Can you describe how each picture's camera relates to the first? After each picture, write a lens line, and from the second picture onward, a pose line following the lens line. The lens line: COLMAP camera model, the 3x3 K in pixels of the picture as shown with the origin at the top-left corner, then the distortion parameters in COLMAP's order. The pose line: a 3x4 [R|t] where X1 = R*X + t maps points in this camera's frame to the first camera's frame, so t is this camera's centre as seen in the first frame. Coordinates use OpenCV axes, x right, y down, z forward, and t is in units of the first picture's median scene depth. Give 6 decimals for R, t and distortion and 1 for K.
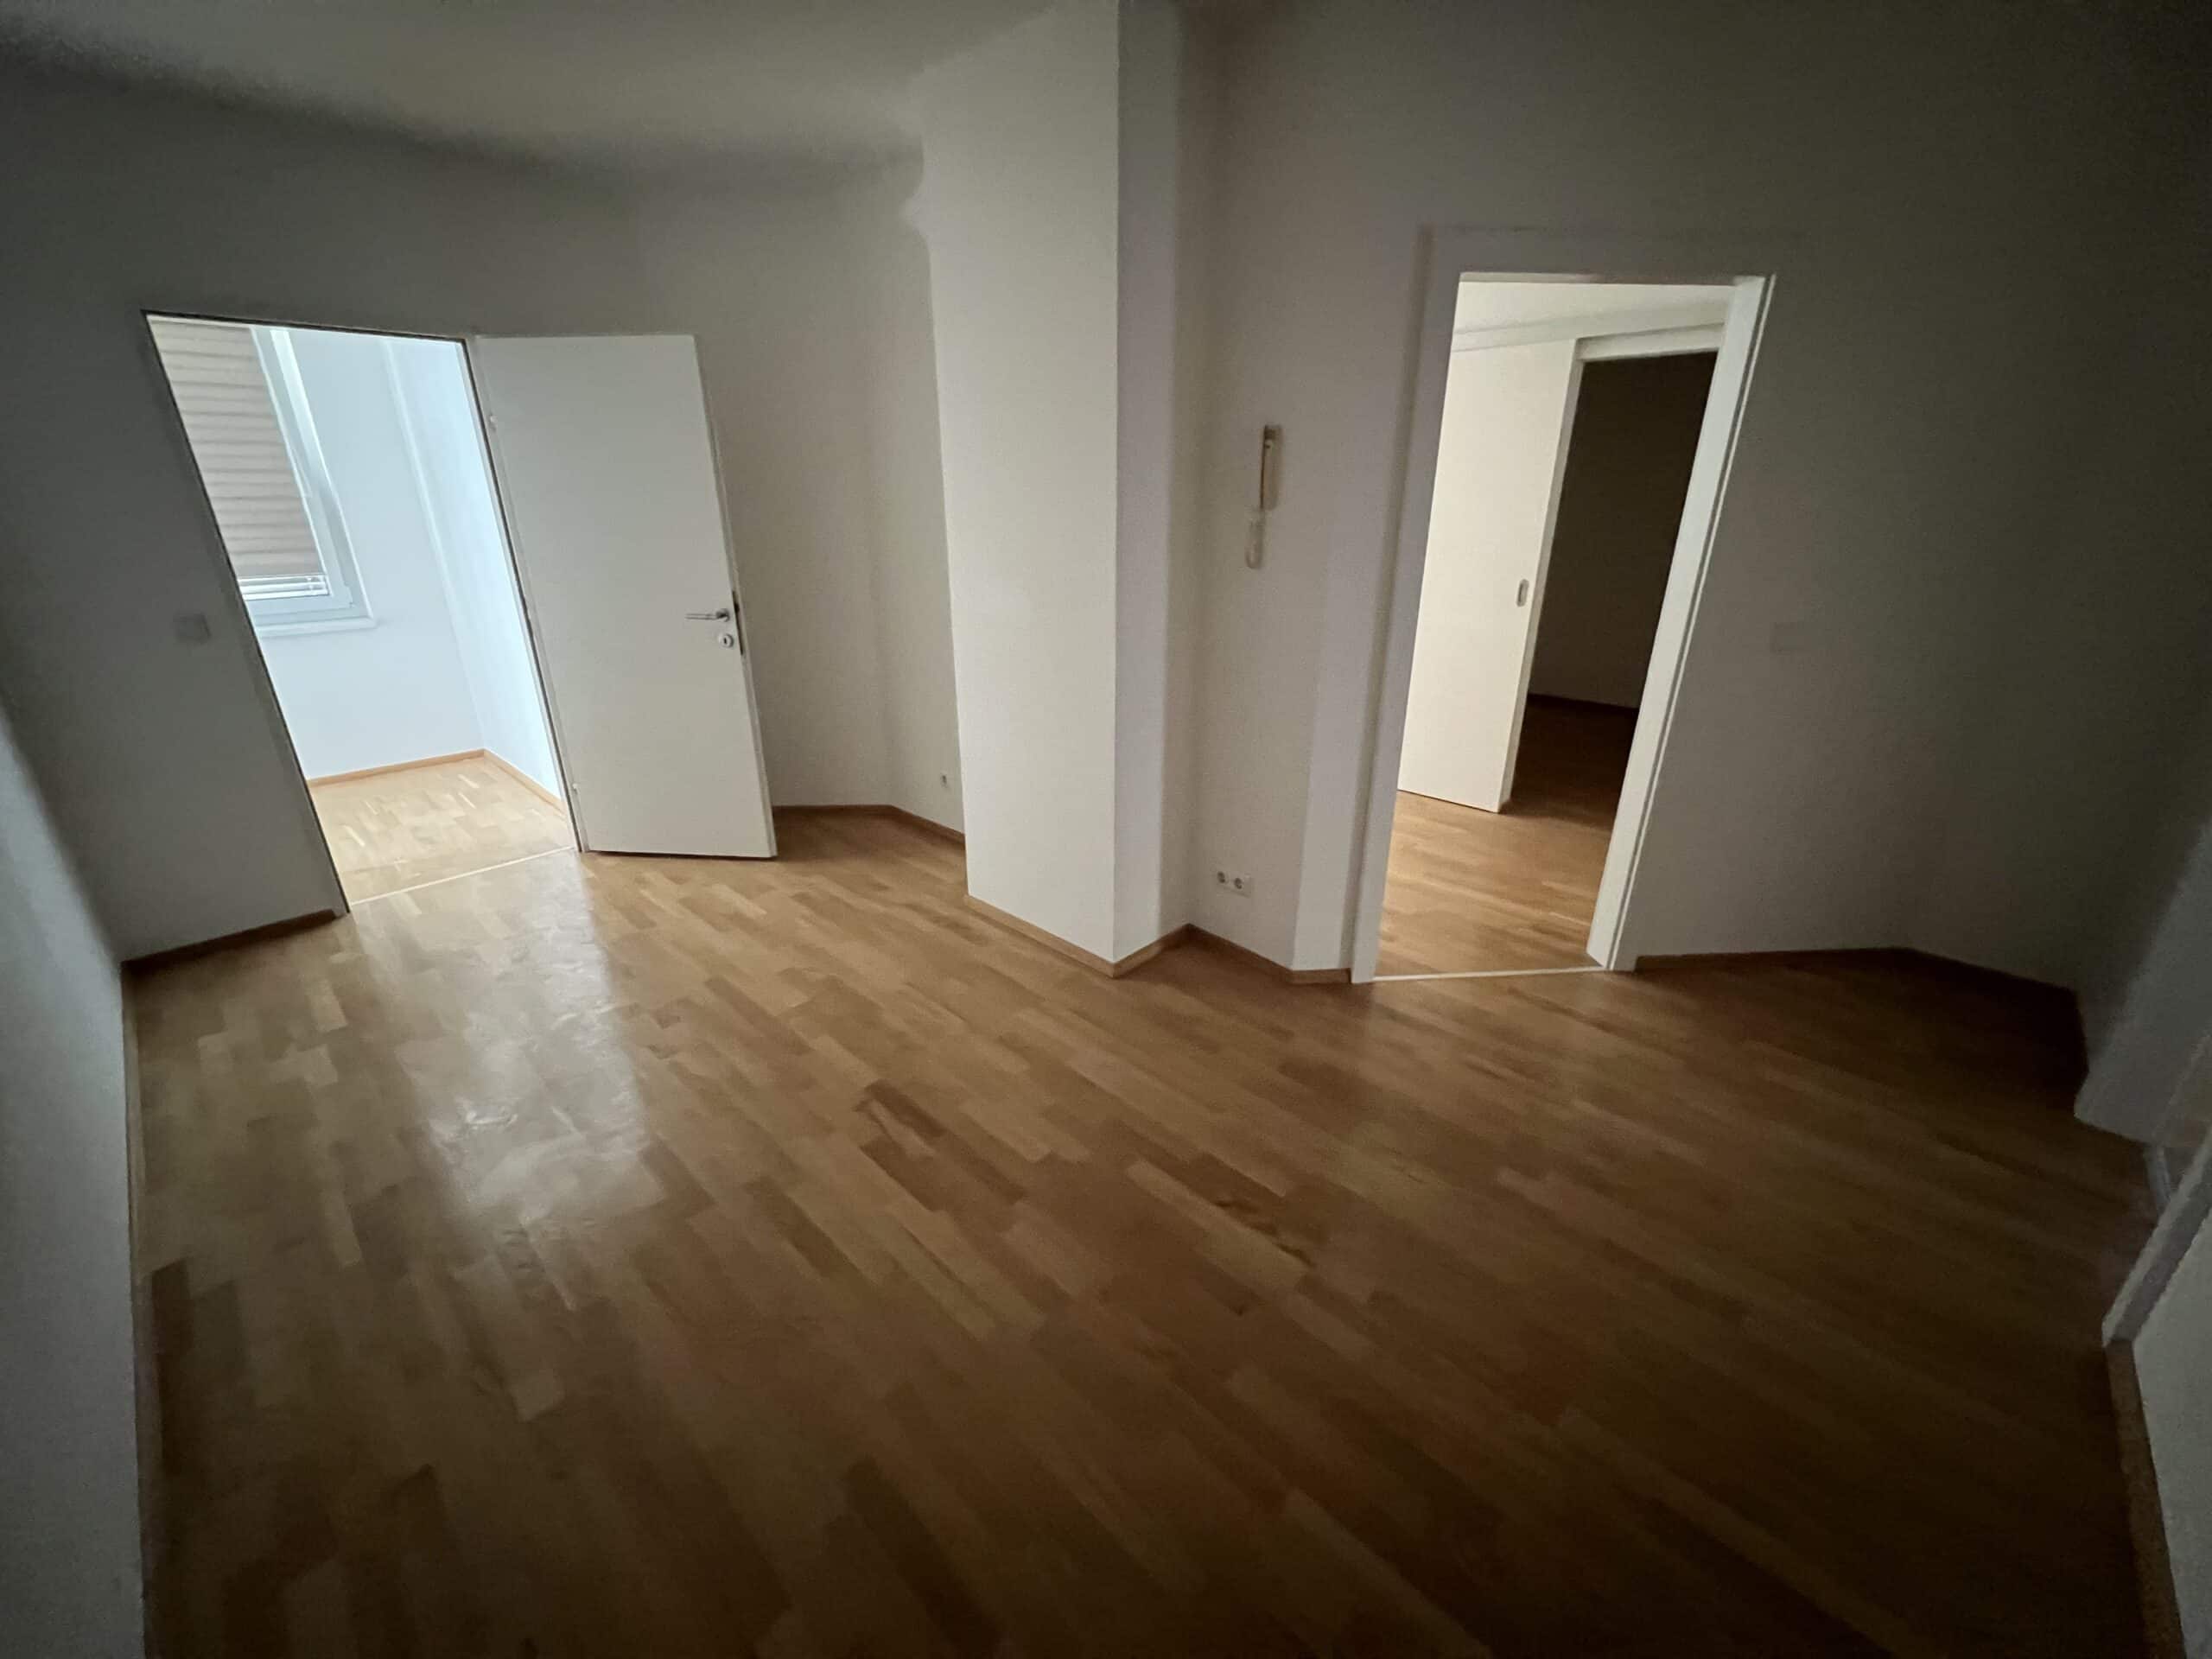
lens RADIAL K [[888.3, 0, 1122.0], [0, 888.3, 823.0], [0, 0, 1]] dist [-0.004241, -0.000454]
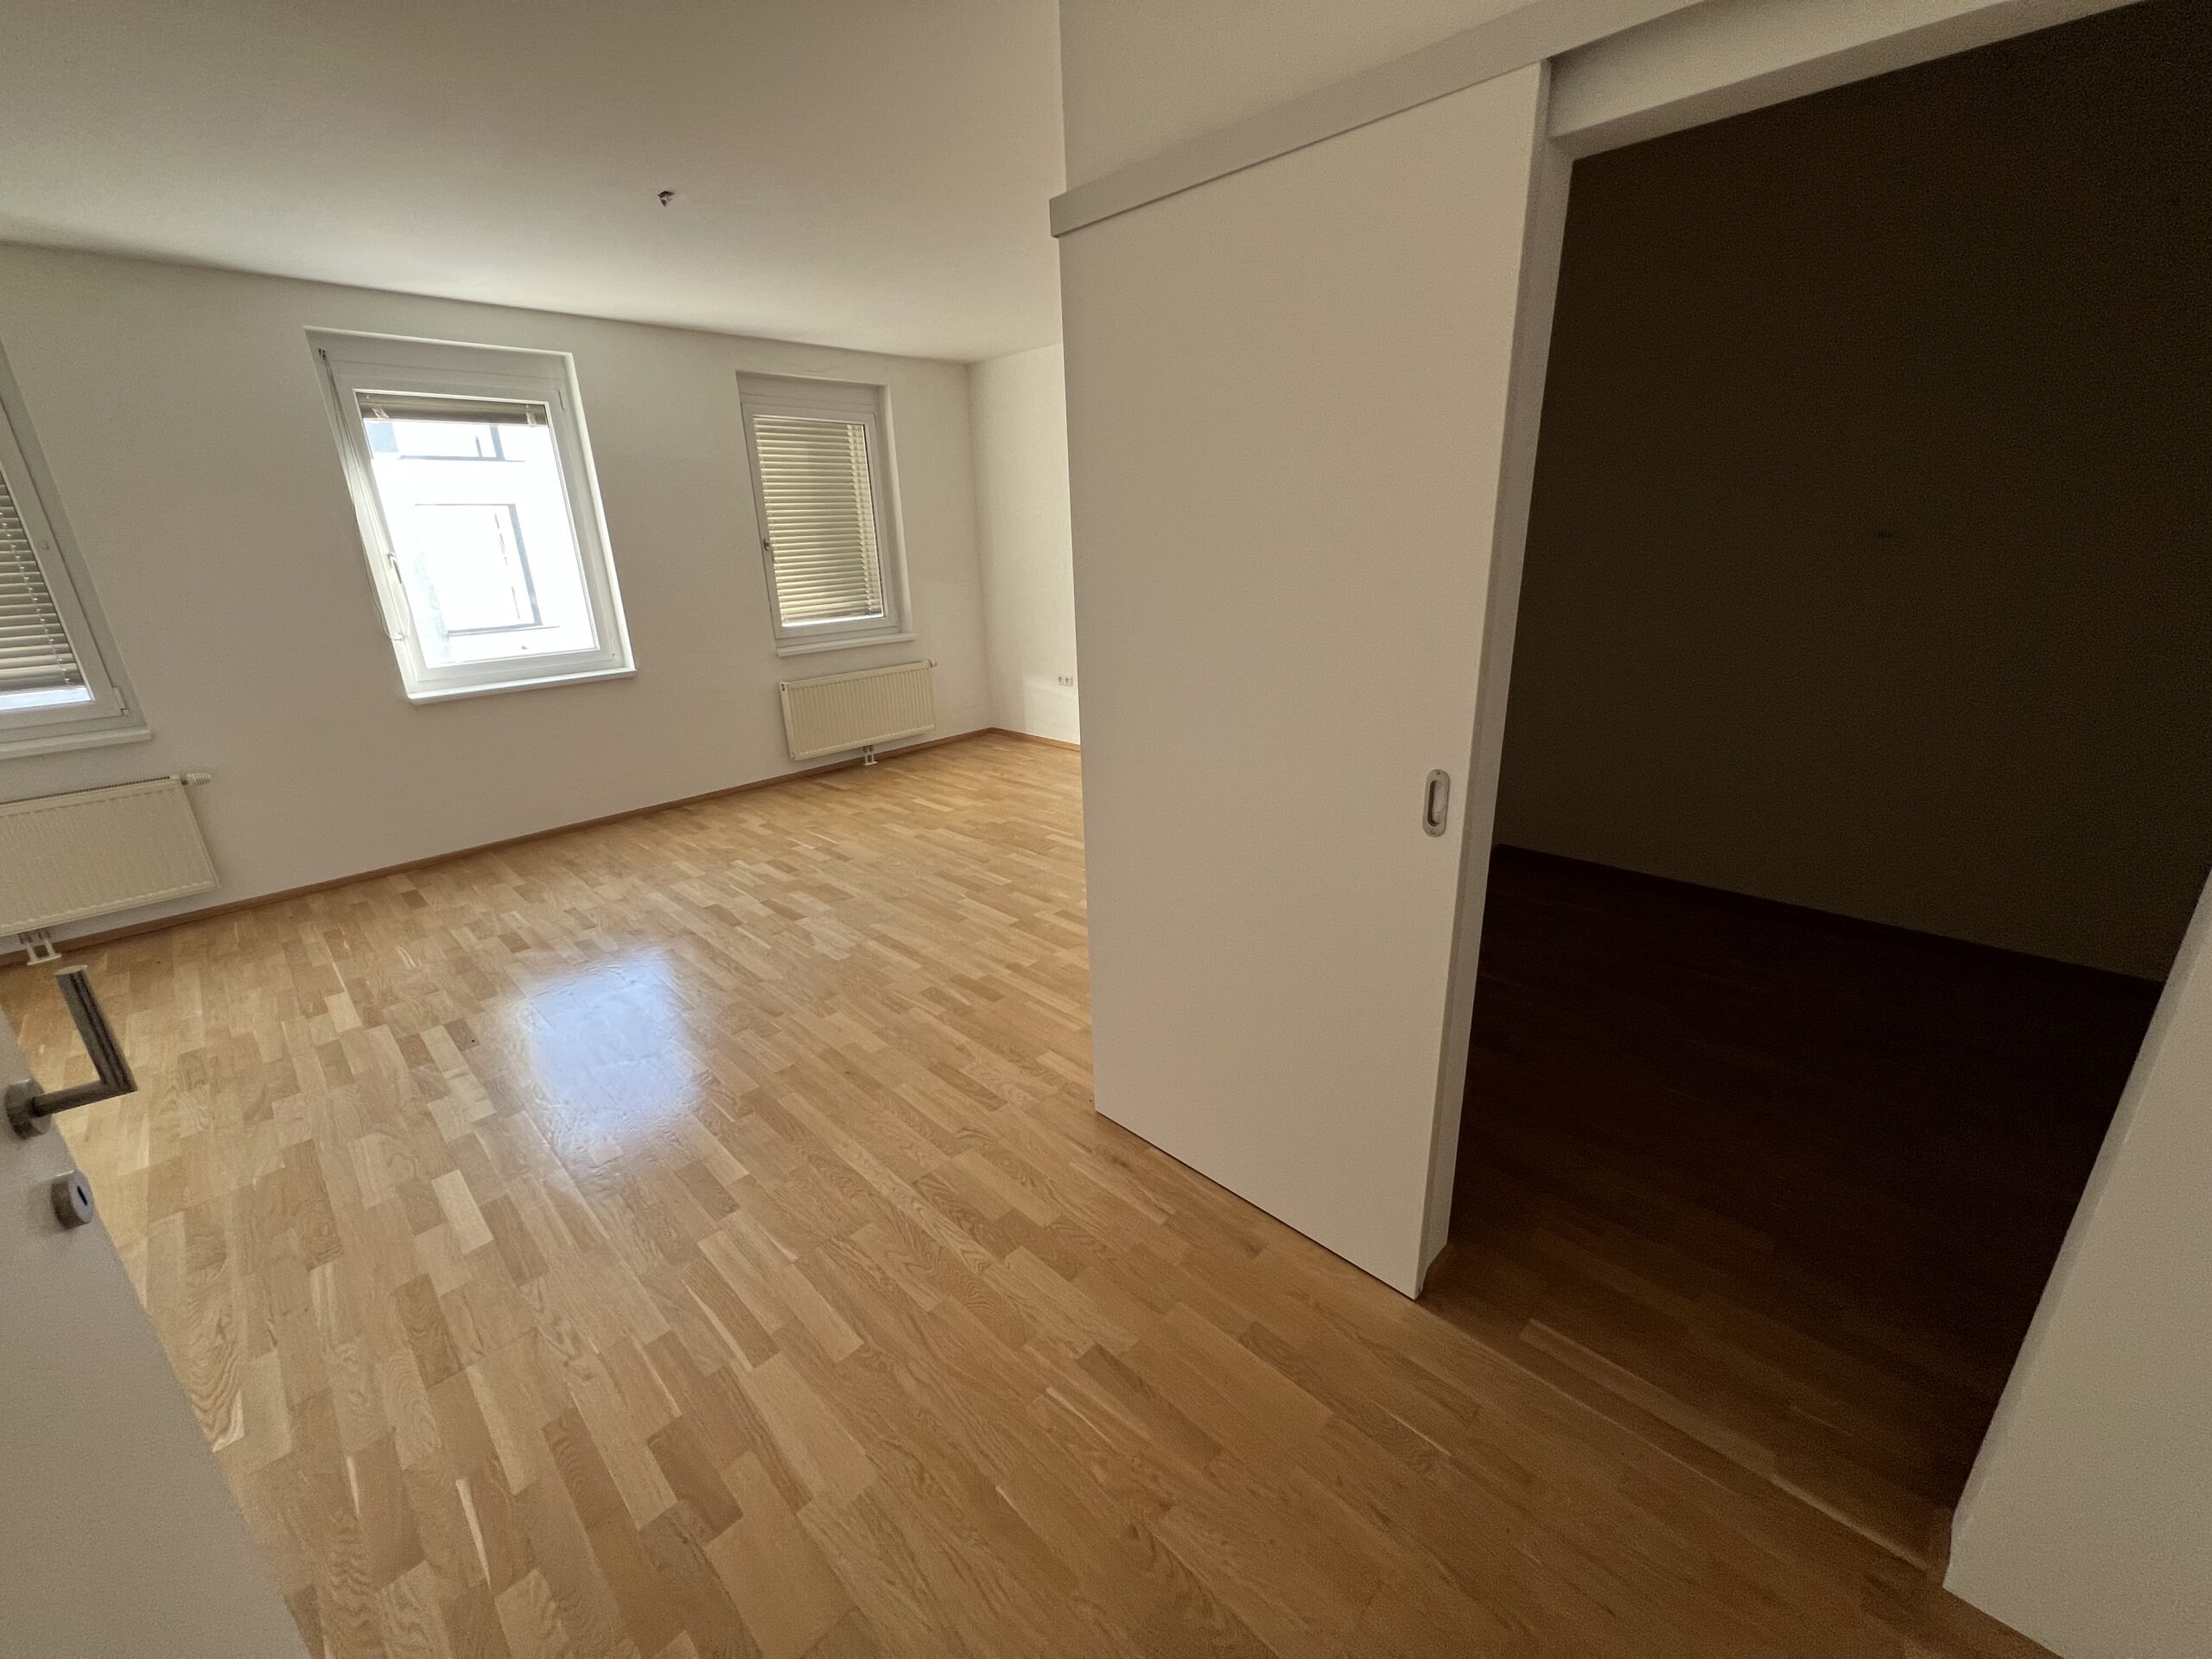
lens RADIAL K [[888.3, 0, 1088.6], [0, 888.3, 821.9], [0, 0, 1]] dist [-0.004241, -0.000454]
pose [[0.998697, -0.031188, -0.040405, 0.322085], [0.029169, 0.998342, -0.049622, -0.237091], [0.041885, 0.048378, 0.997950, 0.627047]]
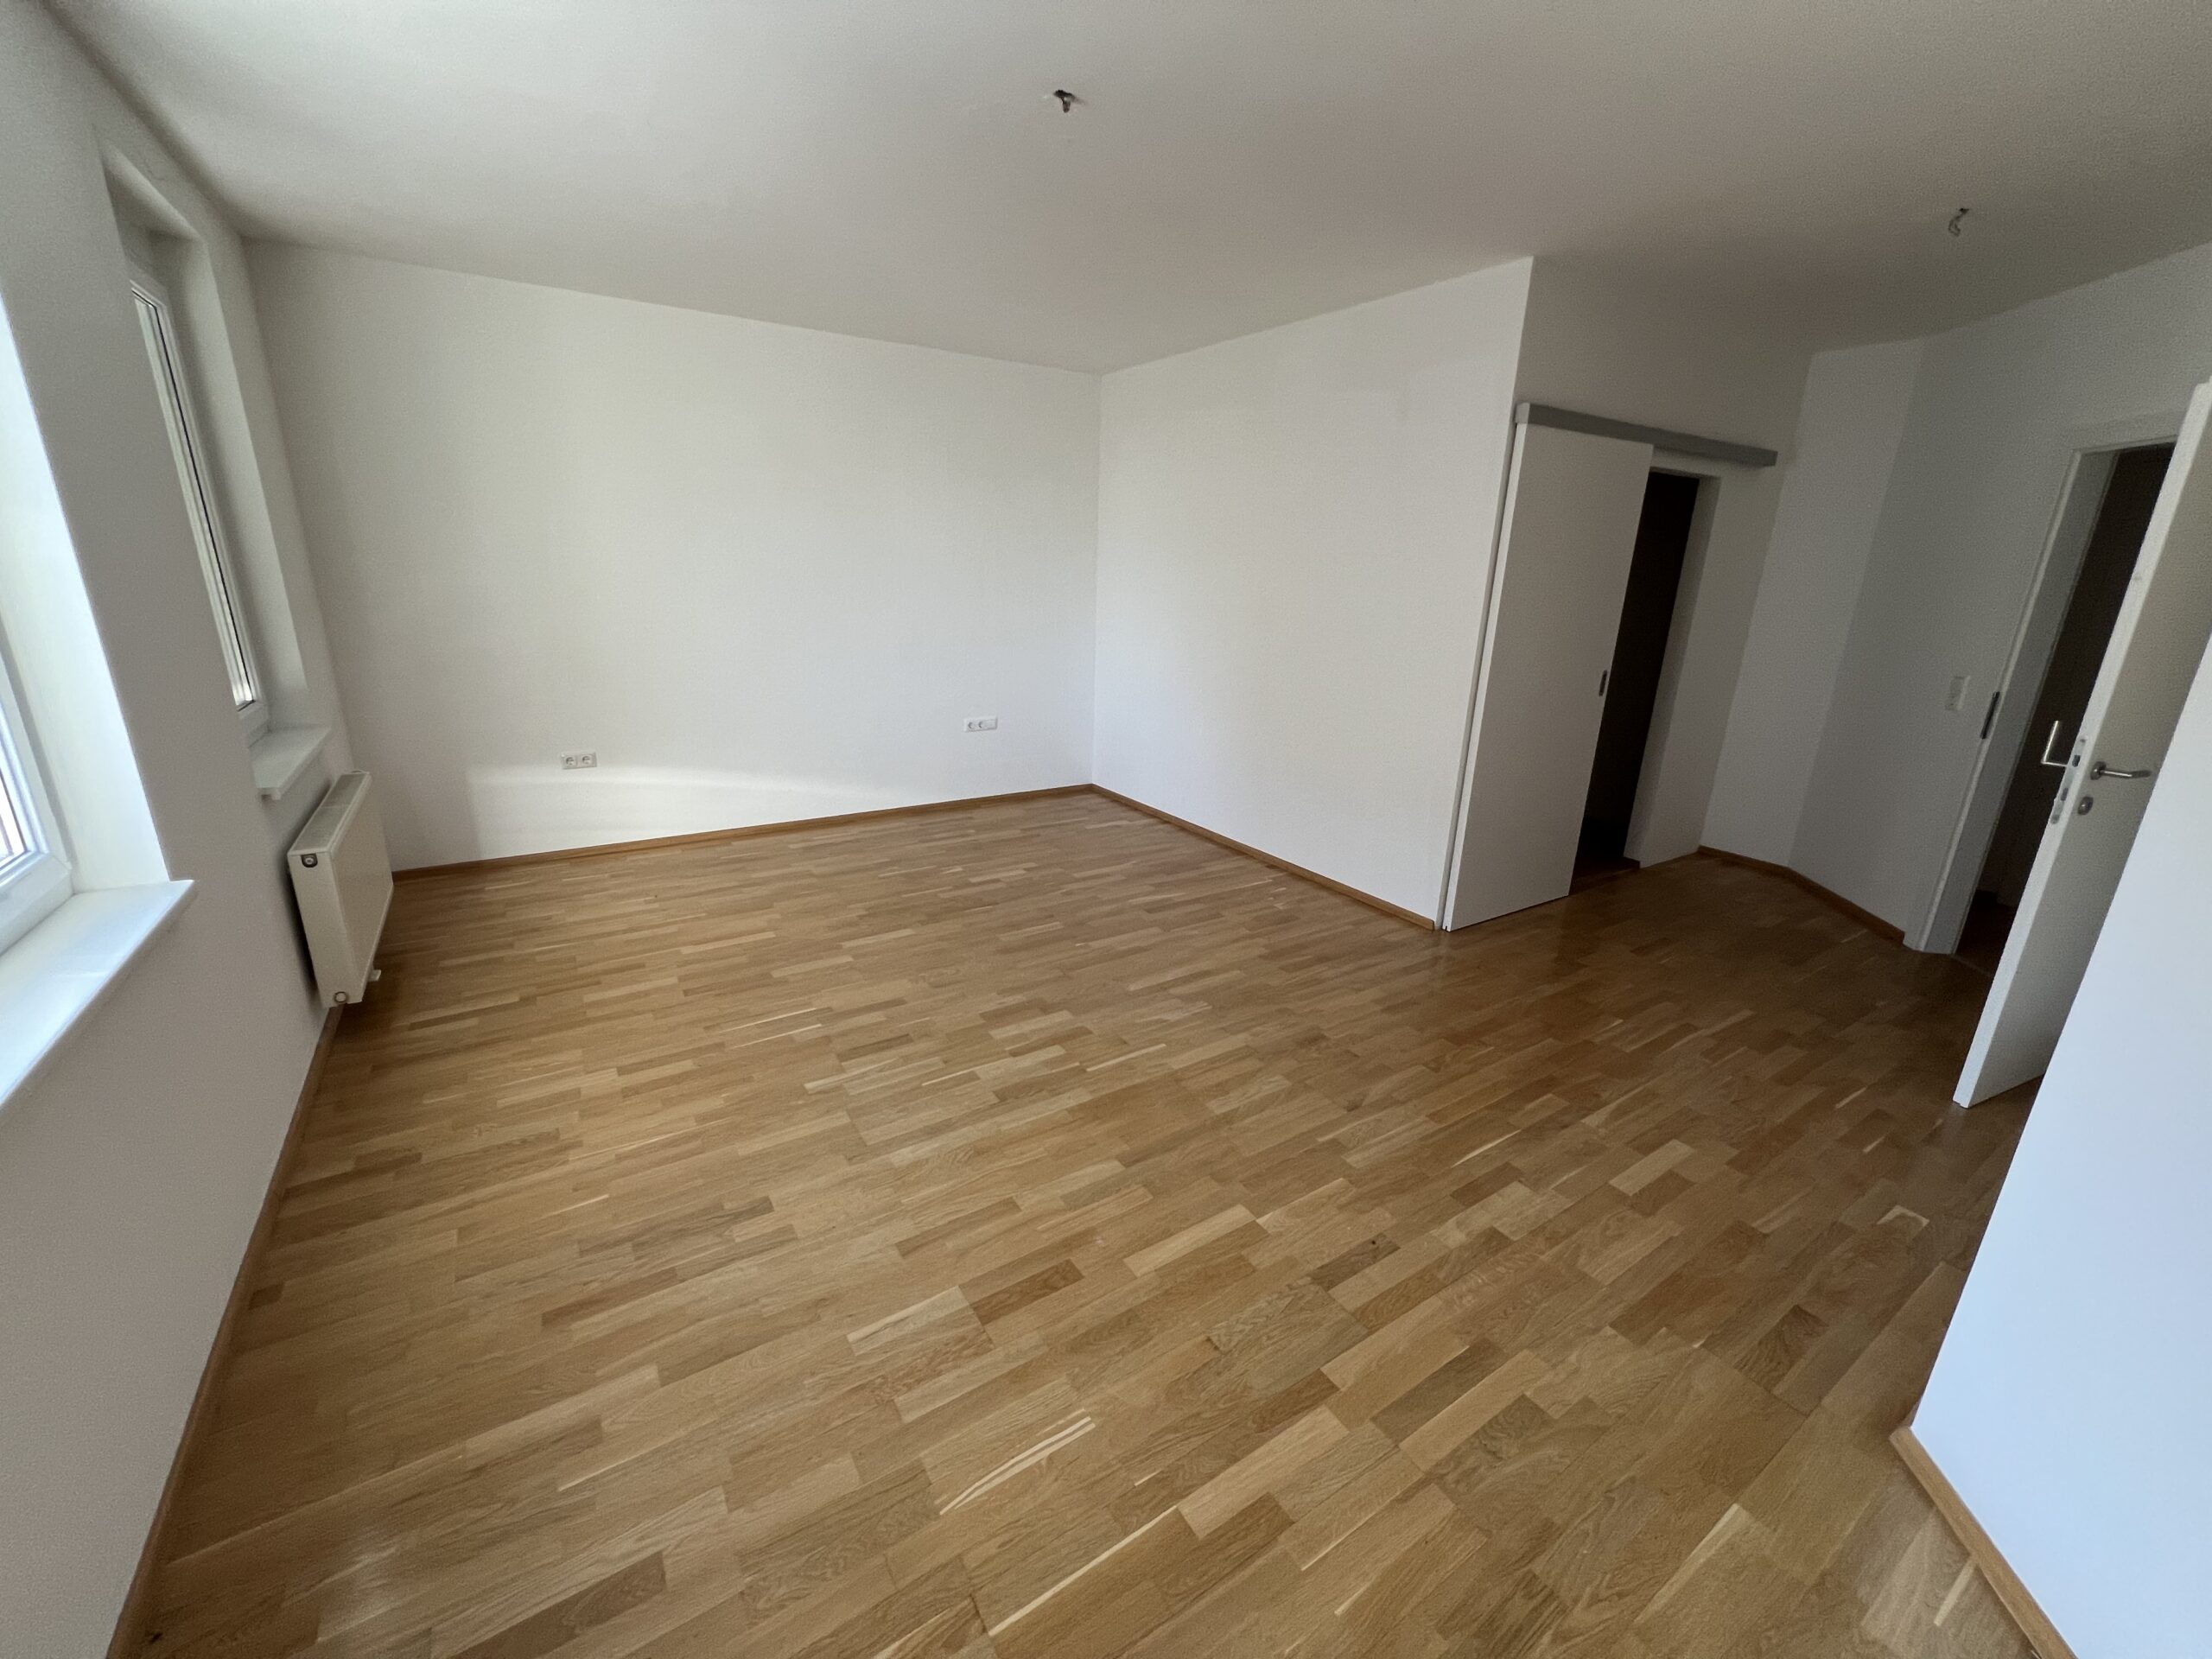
lens RADIAL K [[888.3, 0, 1106.2], [0, 888.3, 829.9], [0, 0, 1]] dist [-0.004241, -0.000454]
pose [[0.242221, -0.288364, 0.926378, -0.650755], [0.327457, 0.923083, 0.201718, -0.490562], [-0.913291, 0.254489, 0.318017, 1.236388]]
